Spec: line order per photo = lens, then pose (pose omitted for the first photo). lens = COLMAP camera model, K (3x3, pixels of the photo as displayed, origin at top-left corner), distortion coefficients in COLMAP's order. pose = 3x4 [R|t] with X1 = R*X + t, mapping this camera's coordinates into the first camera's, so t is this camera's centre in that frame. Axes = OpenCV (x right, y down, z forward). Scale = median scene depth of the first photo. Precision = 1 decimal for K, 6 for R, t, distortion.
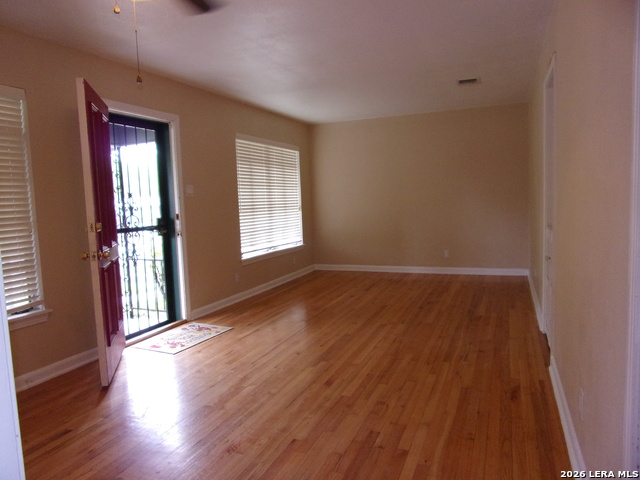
lens RADIAL K [[451.9, 0, 319.5], [0, 451.9, 241.5], [0, 0, 1]] dist [-0.039417, 0.014983]
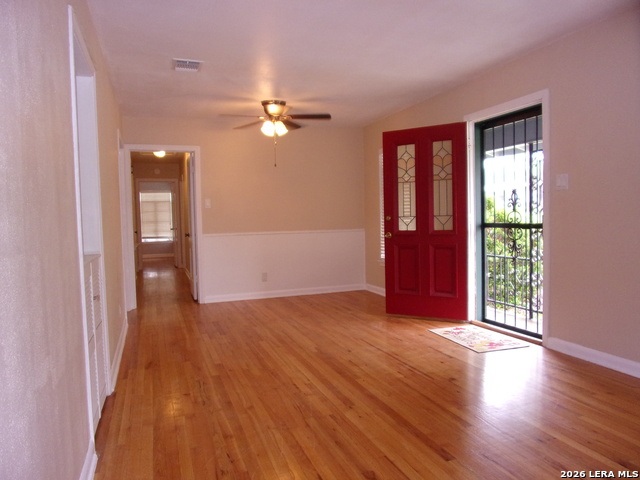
lens RADIAL K [[451.9, 0, 306.6], [0, 451.9, 233.8], [0, 0, 1]] dist [-0.039417, 0.014983]
pose [[-0.748154, 0.078983, -0.658807, 0.643896], [-0.010744, 0.991318, 0.131048, -0.145806], [0.663438, 0.105122, -0.740810, 1.553631]]
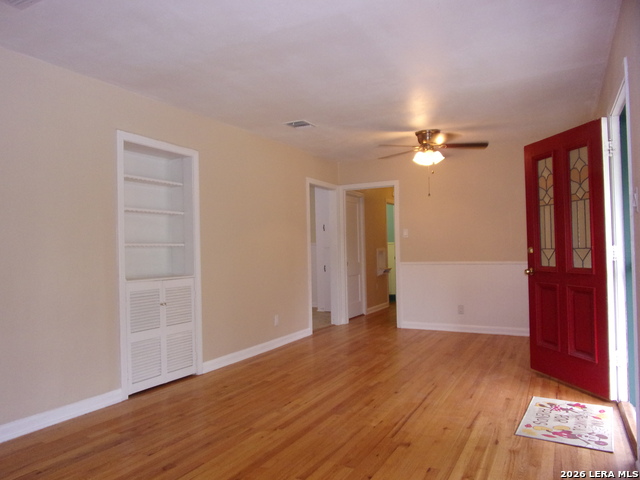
lens RADIAL K [[451.9, 0, 318.5], [0, 451.9, 240.8], [0, 0, 1]] dist [-0.039417, 0.014983]
pose [[-0.991834, 0.062074, 0.111411, -0.008315], [0.070369, 0.994910, 0.072131, -0.155289], [-0.106367, 0.079382, -0.991153, 1.824913]]
